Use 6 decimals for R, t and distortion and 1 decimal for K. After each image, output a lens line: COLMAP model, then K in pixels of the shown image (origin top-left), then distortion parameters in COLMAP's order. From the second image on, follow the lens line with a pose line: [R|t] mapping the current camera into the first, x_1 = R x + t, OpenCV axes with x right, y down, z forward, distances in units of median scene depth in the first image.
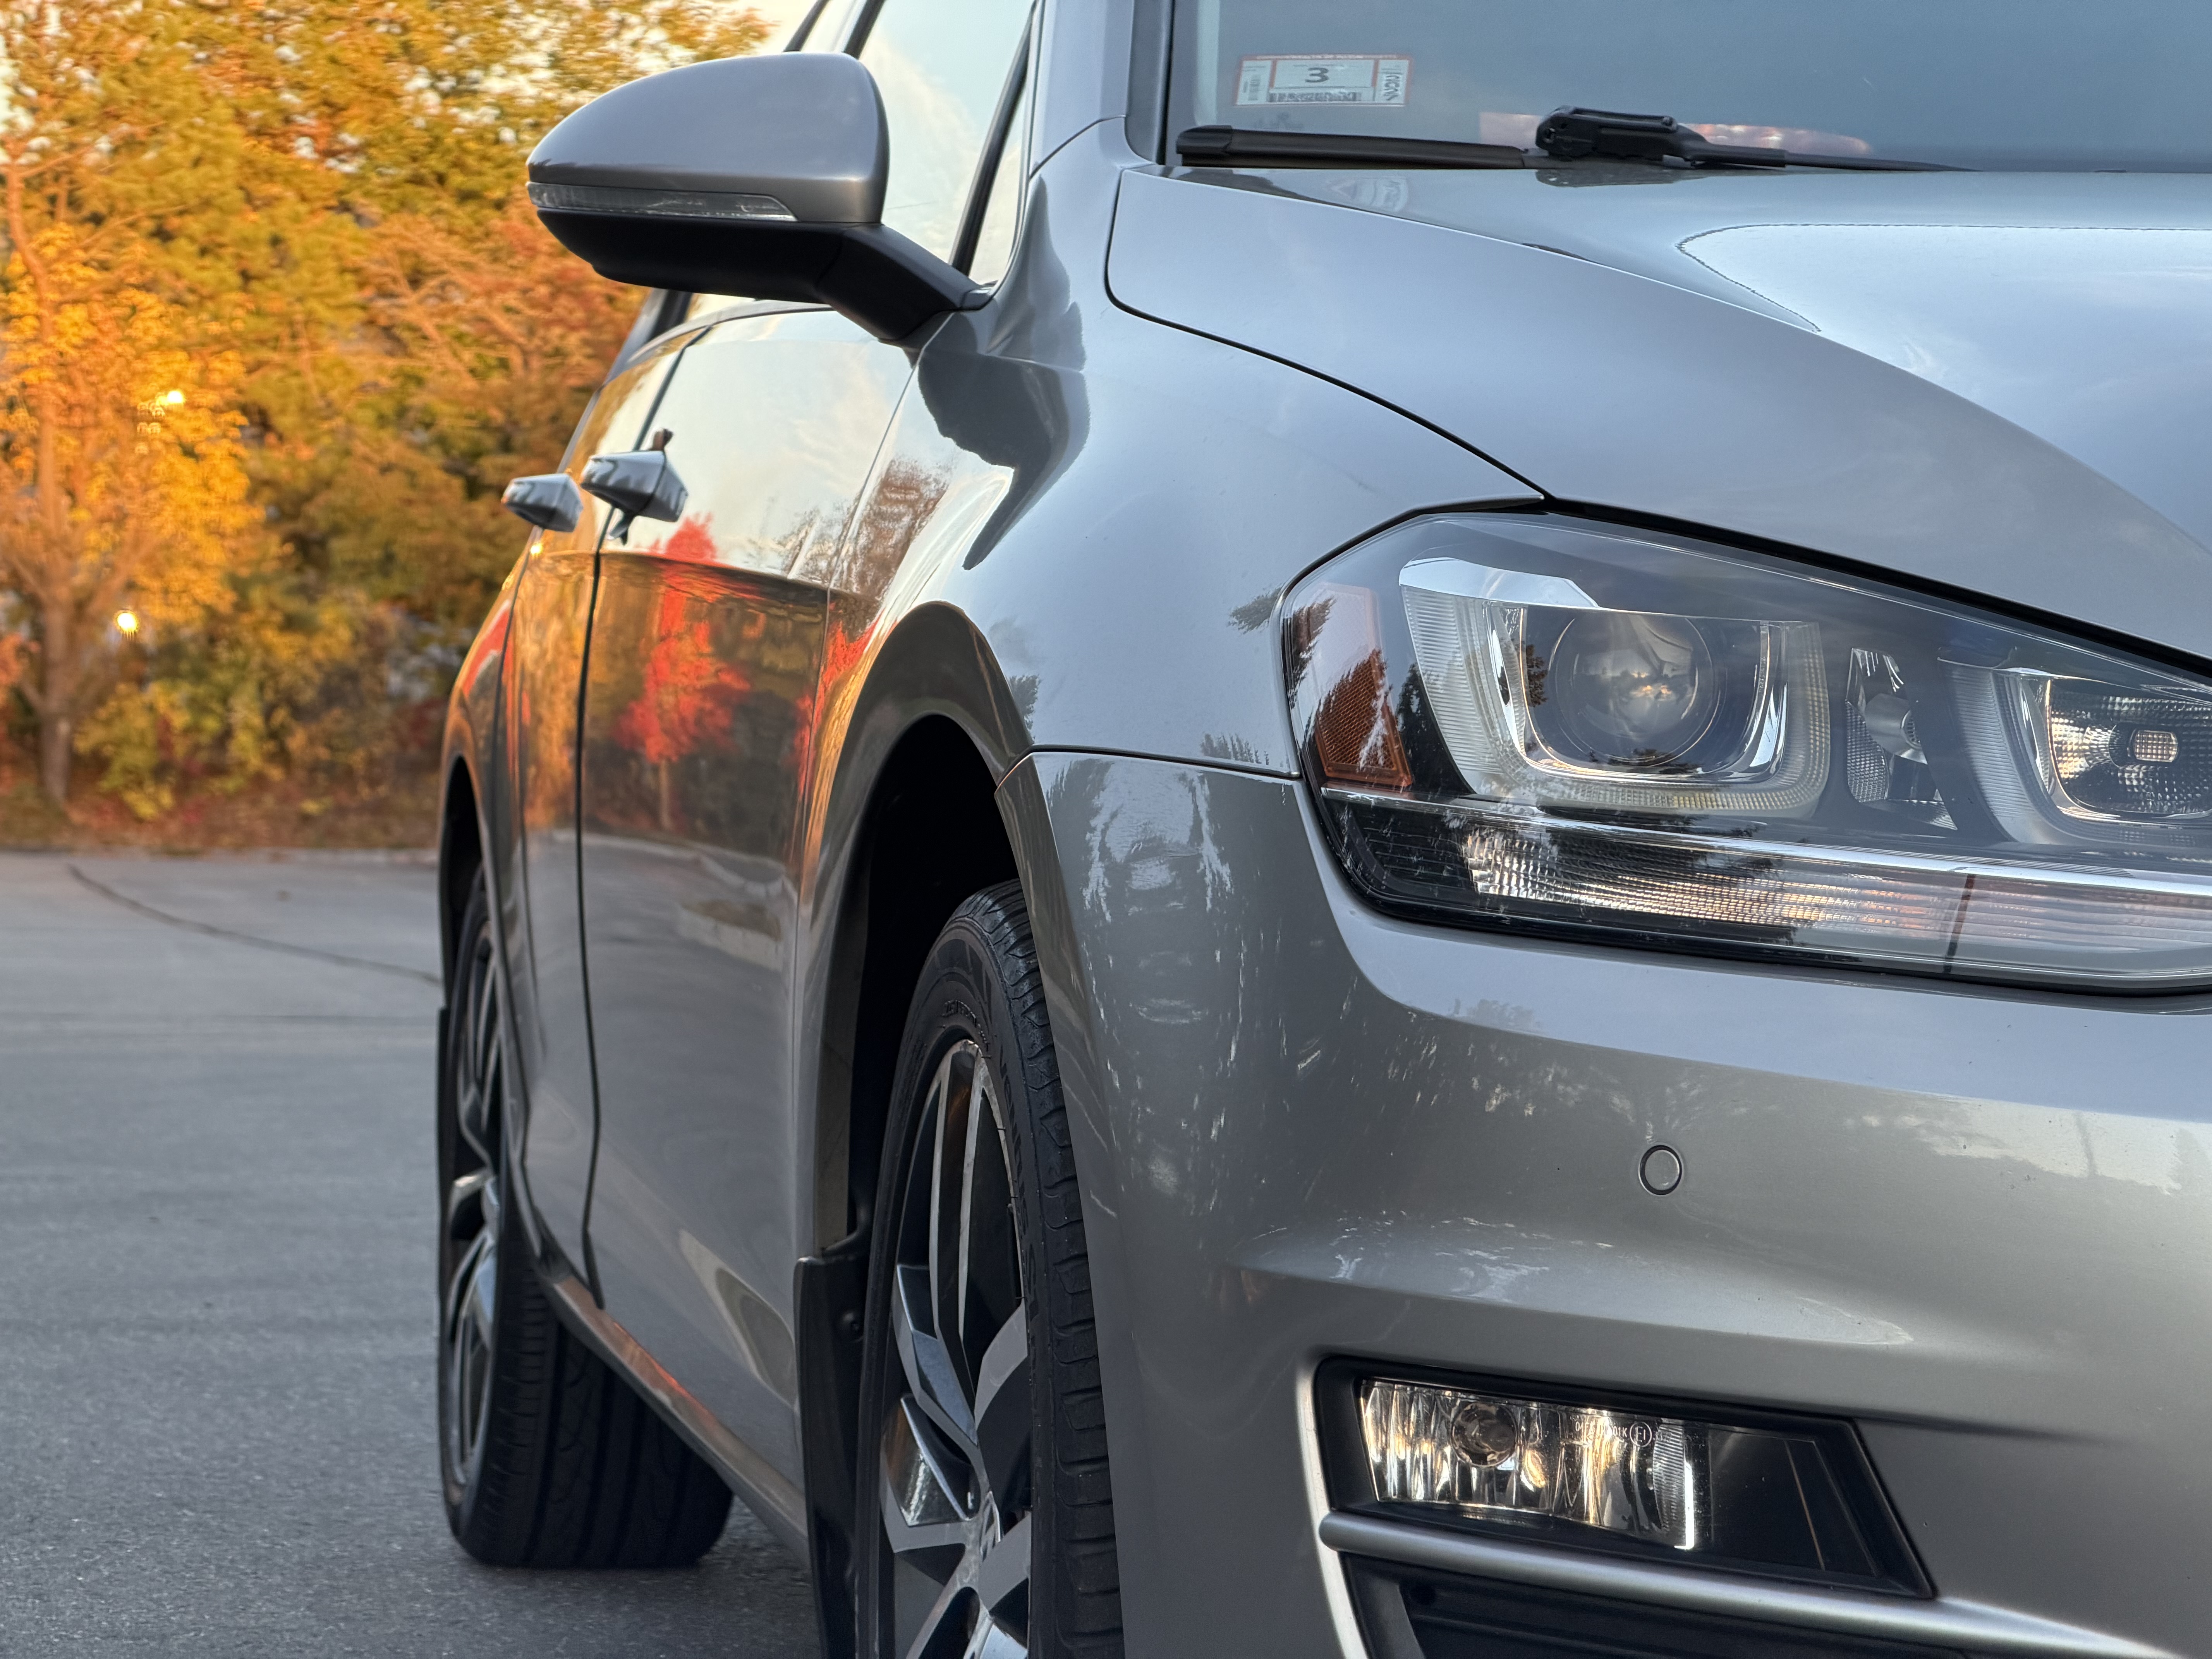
lens RADIAL K [[6705.3, 0, 1115.8], [0, 6705.3, 869.2], [0, 0, 1]] dist [0.175009, 1.147688]
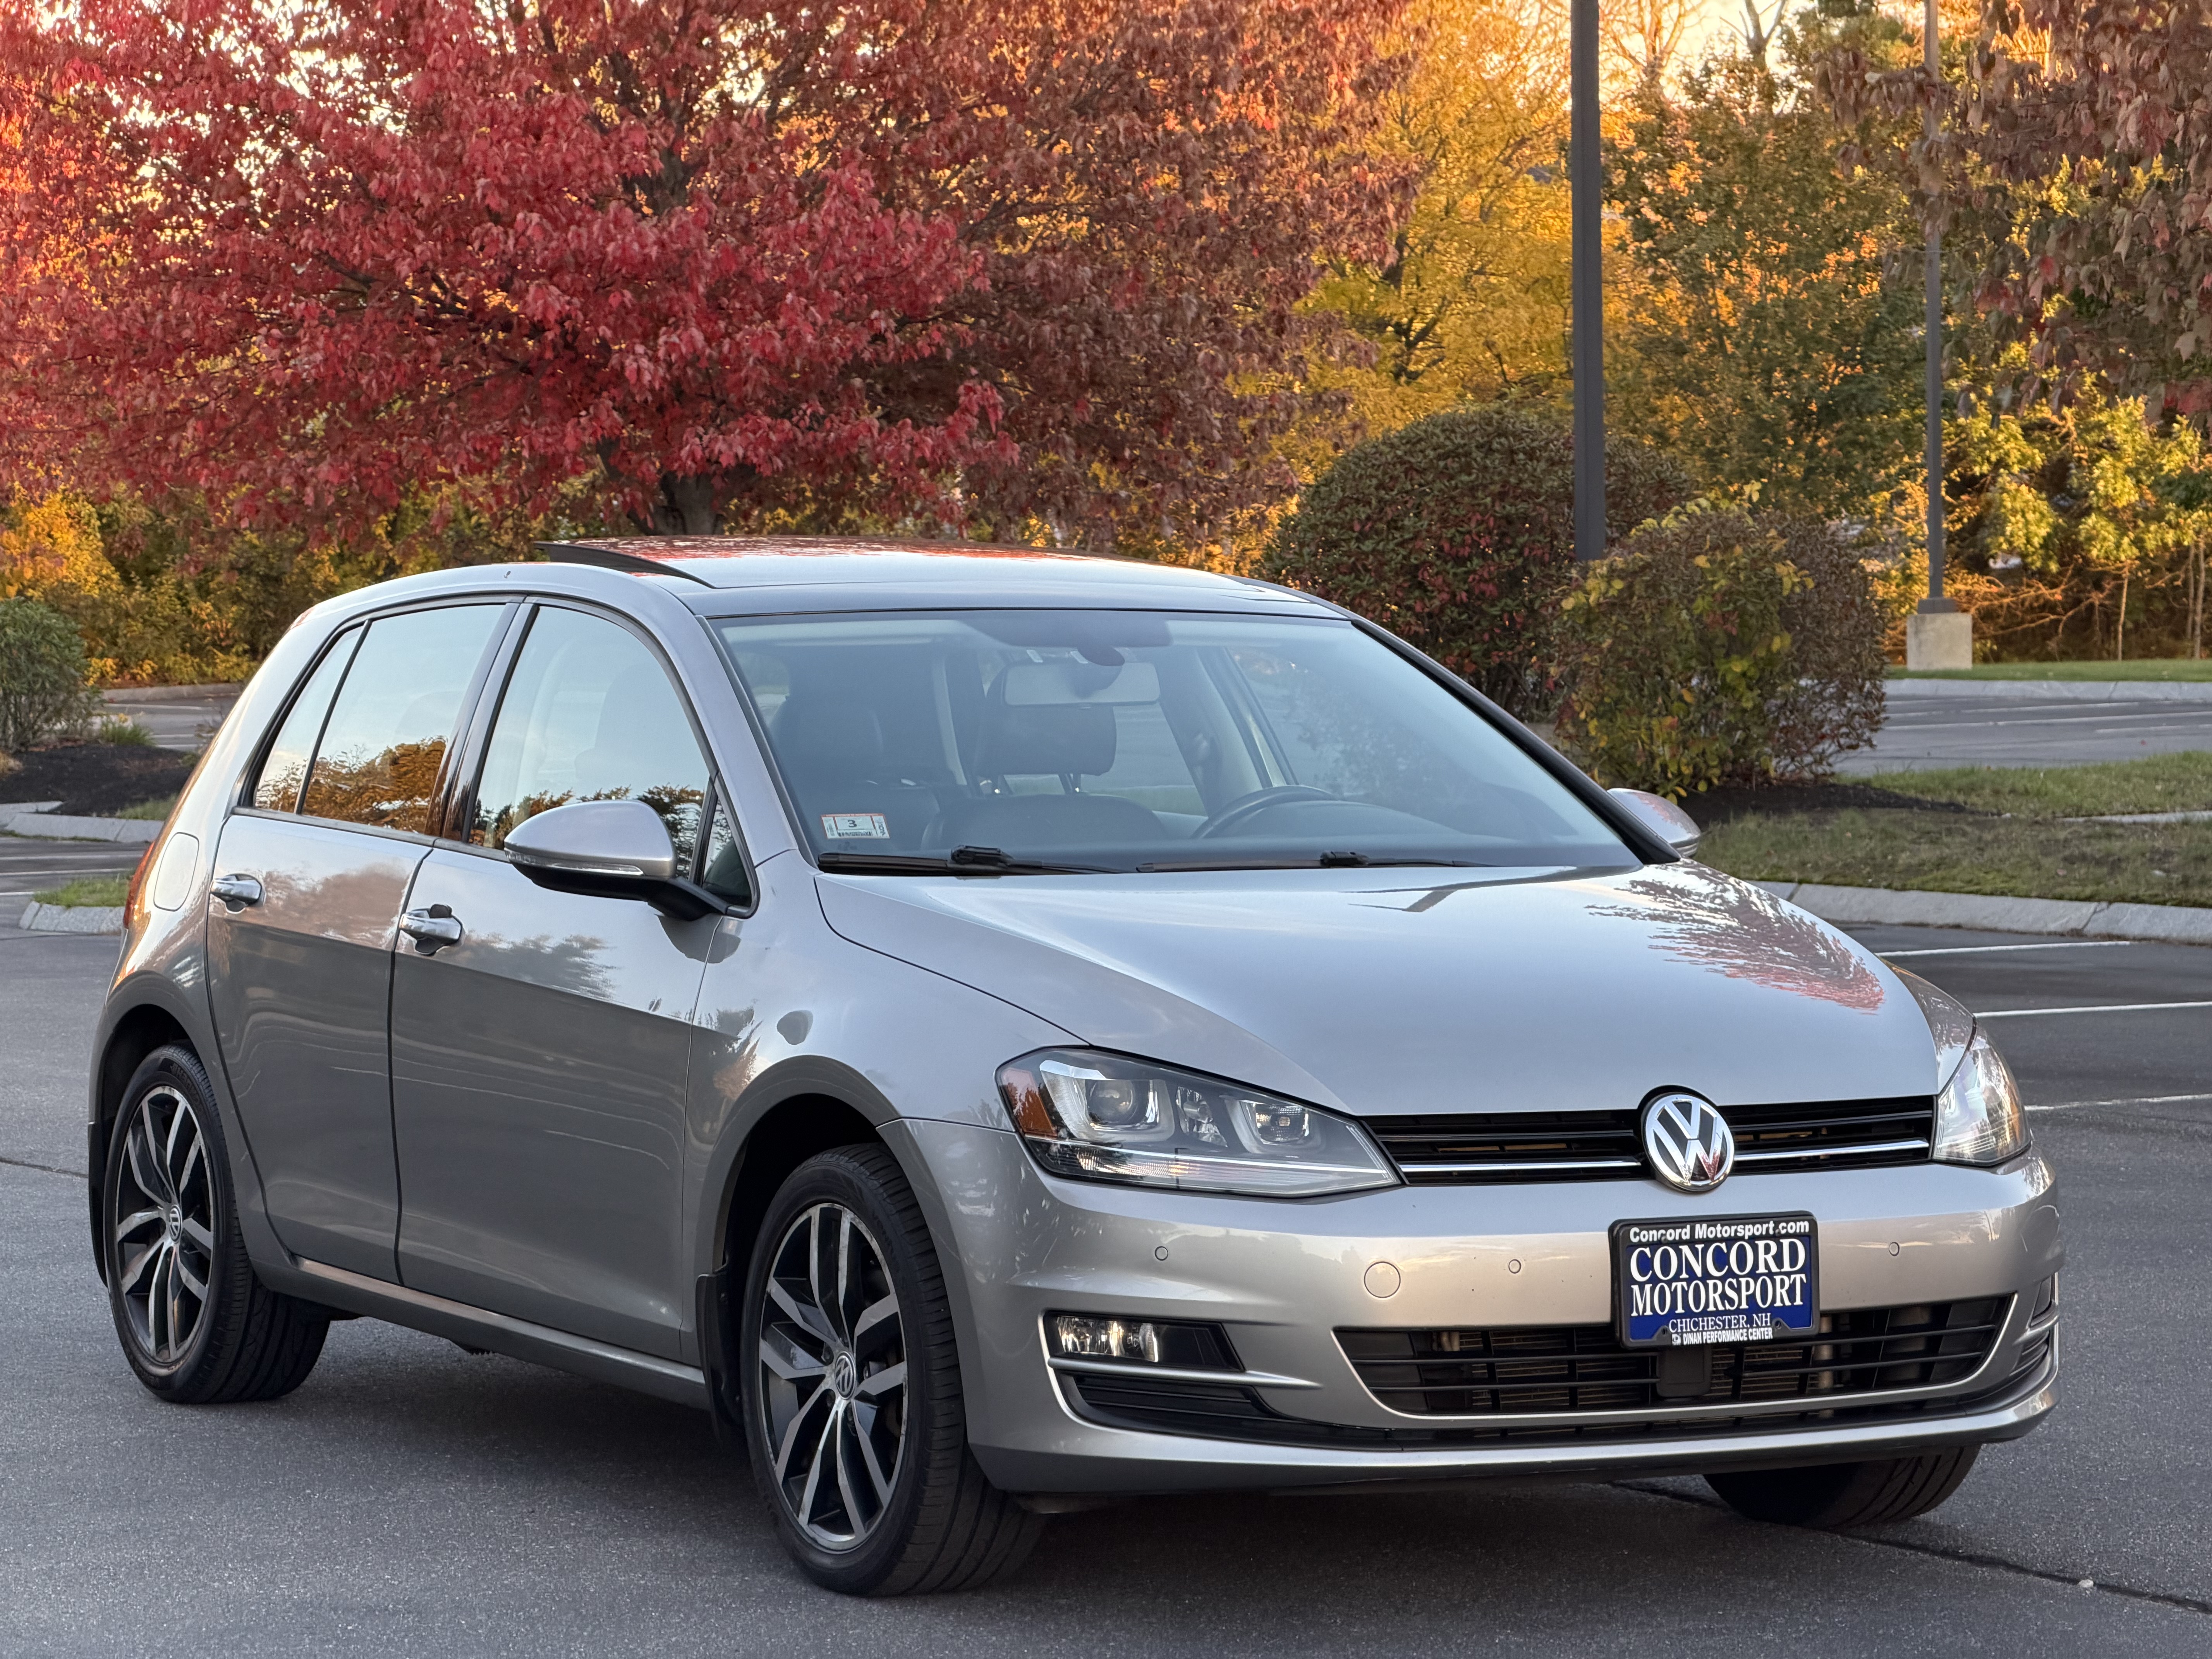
lens RADIAL K [[6710.3, 0, 1041.9], [0, 6710.3, 874.3], [0, 0, 1]] dist [0.151687, 1.834033]
pose [[0.955172, -0.029757, 0.294551, -0.035236], [0.020782, 0.999221, 0.033553, -0.009526], [-0.295320, -0.025928, 0.955046, -0.081168]]
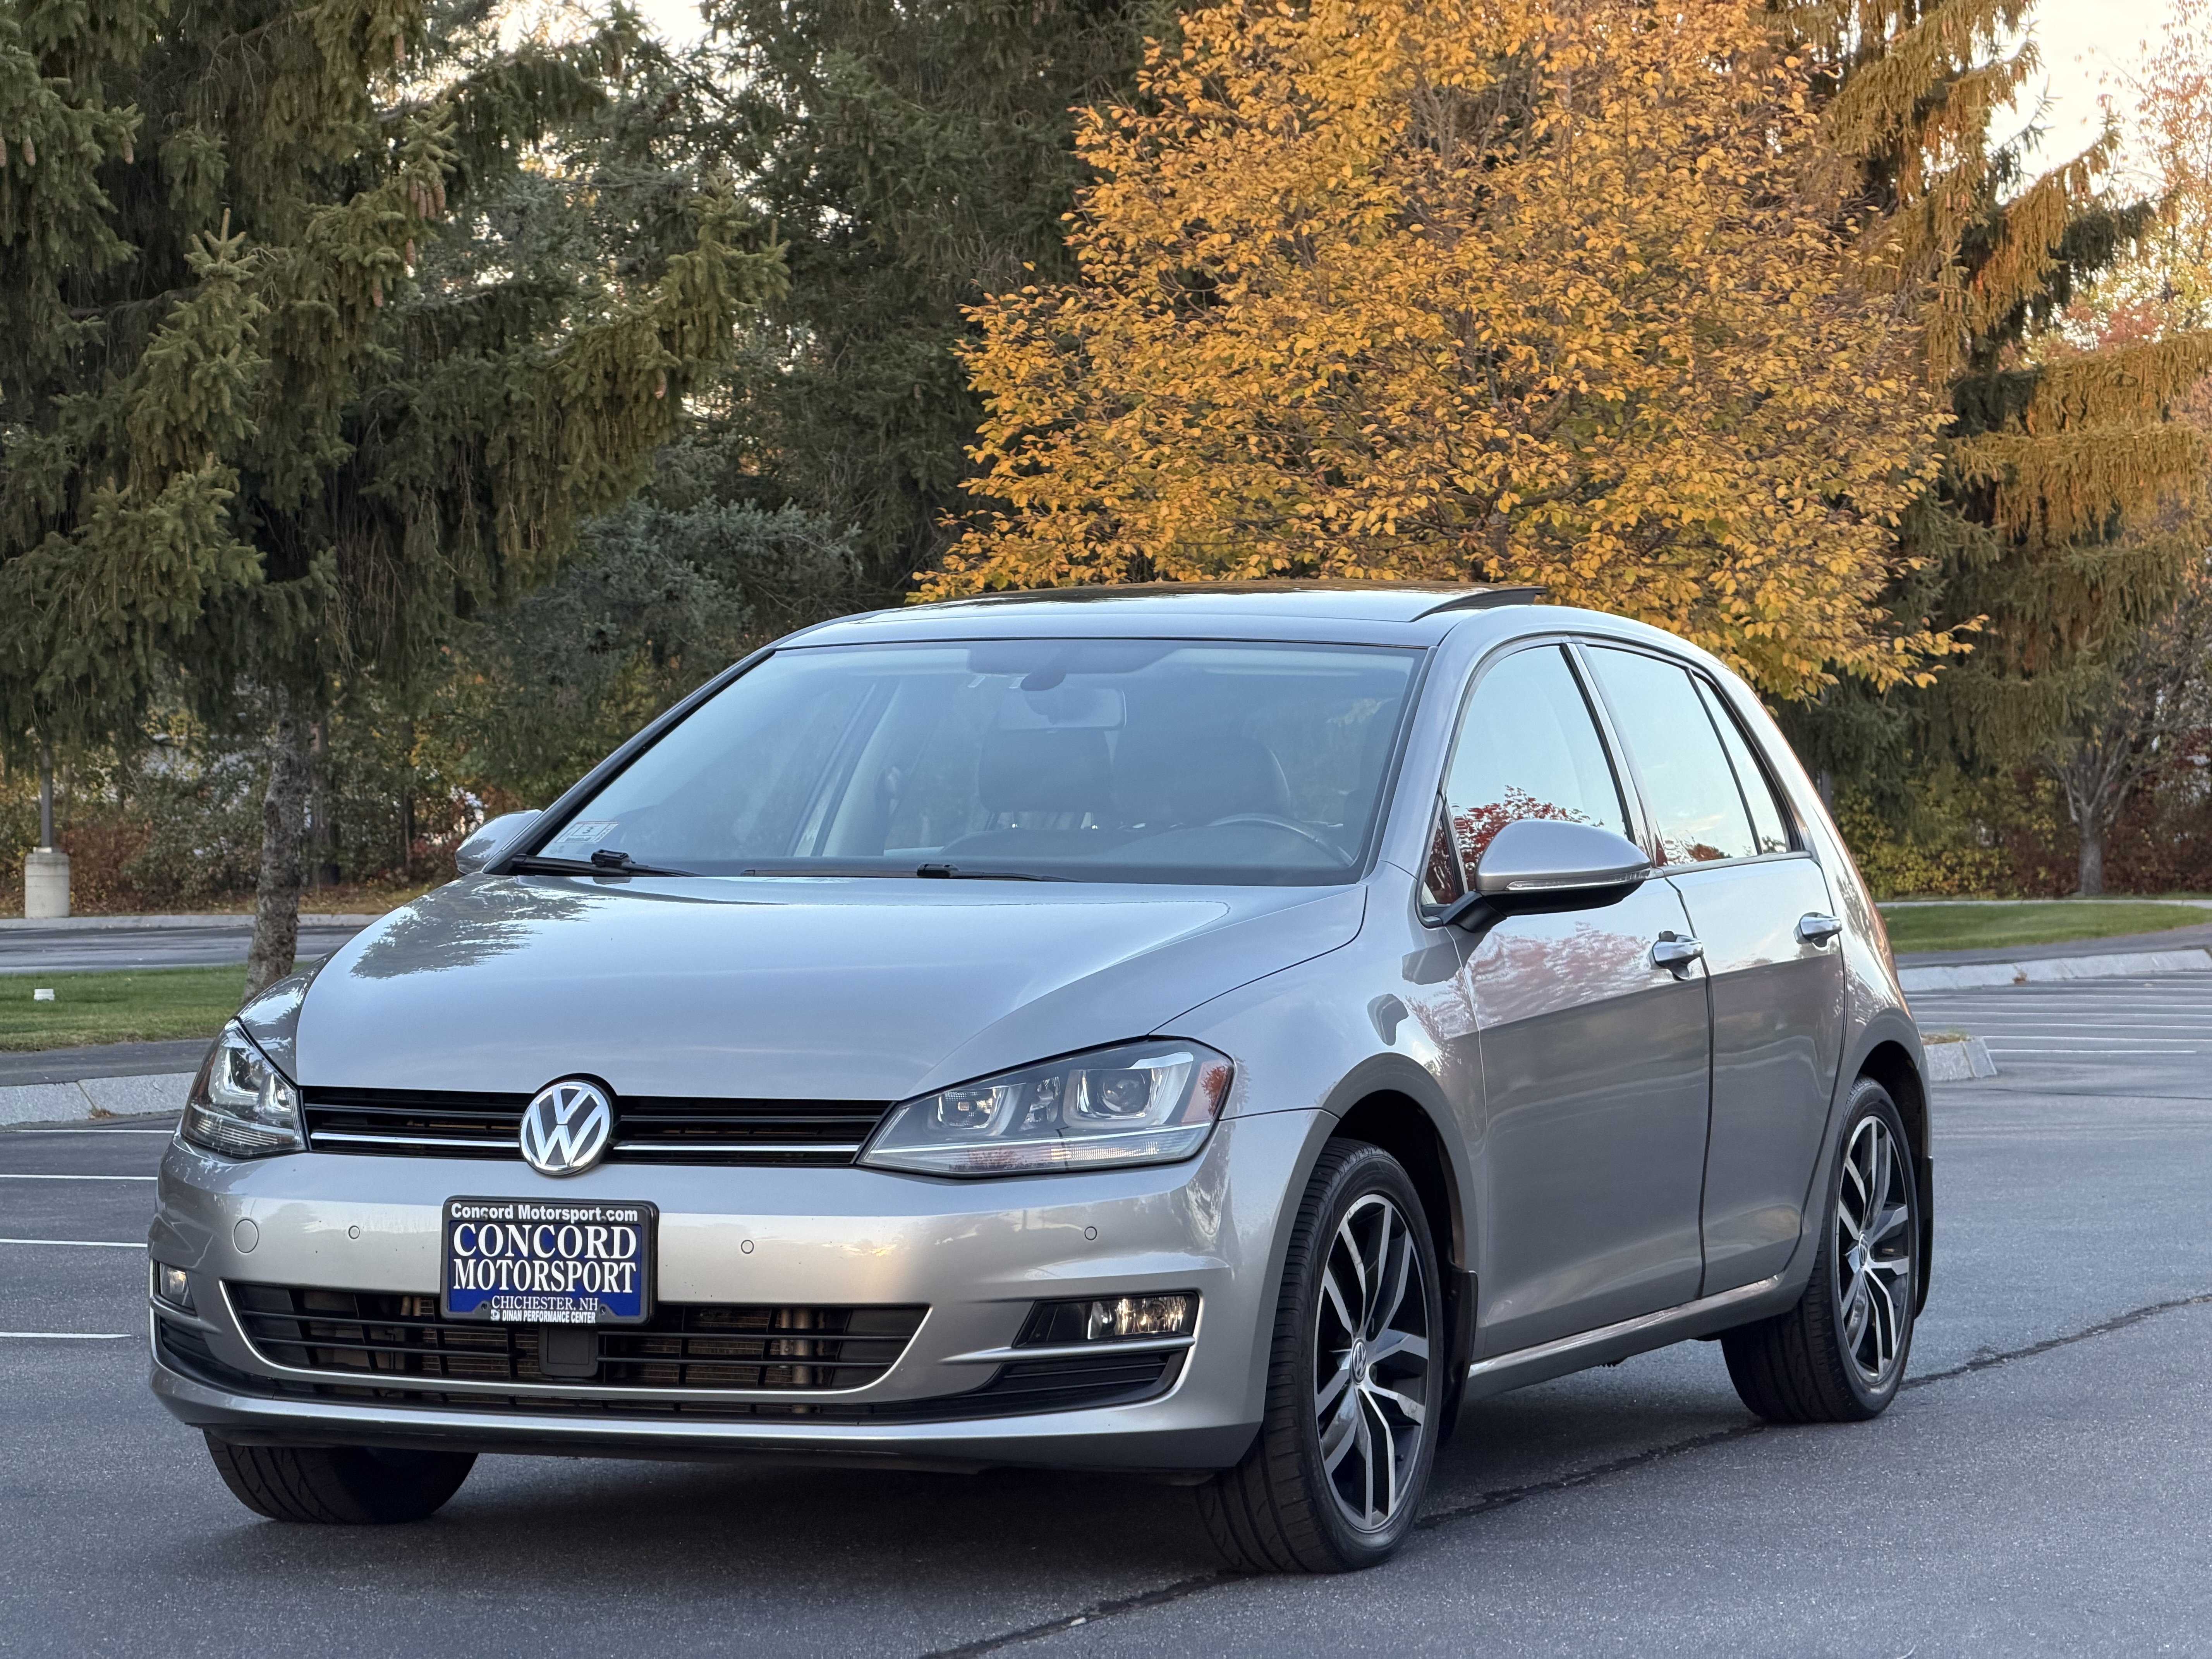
lens RADIAL K [[6705.3, 0, 1115.8], [0, 6705.3, 869.2], [0, 0, 1]] dist [0.175009, 1.147688]
pose [[0.839280, -0.008465, -0.543633, 0.092023], [0.004896, 0.999956, -0.008012, -0.003929], [0.543677, 0.004063, 0.839285, -0.067205]]
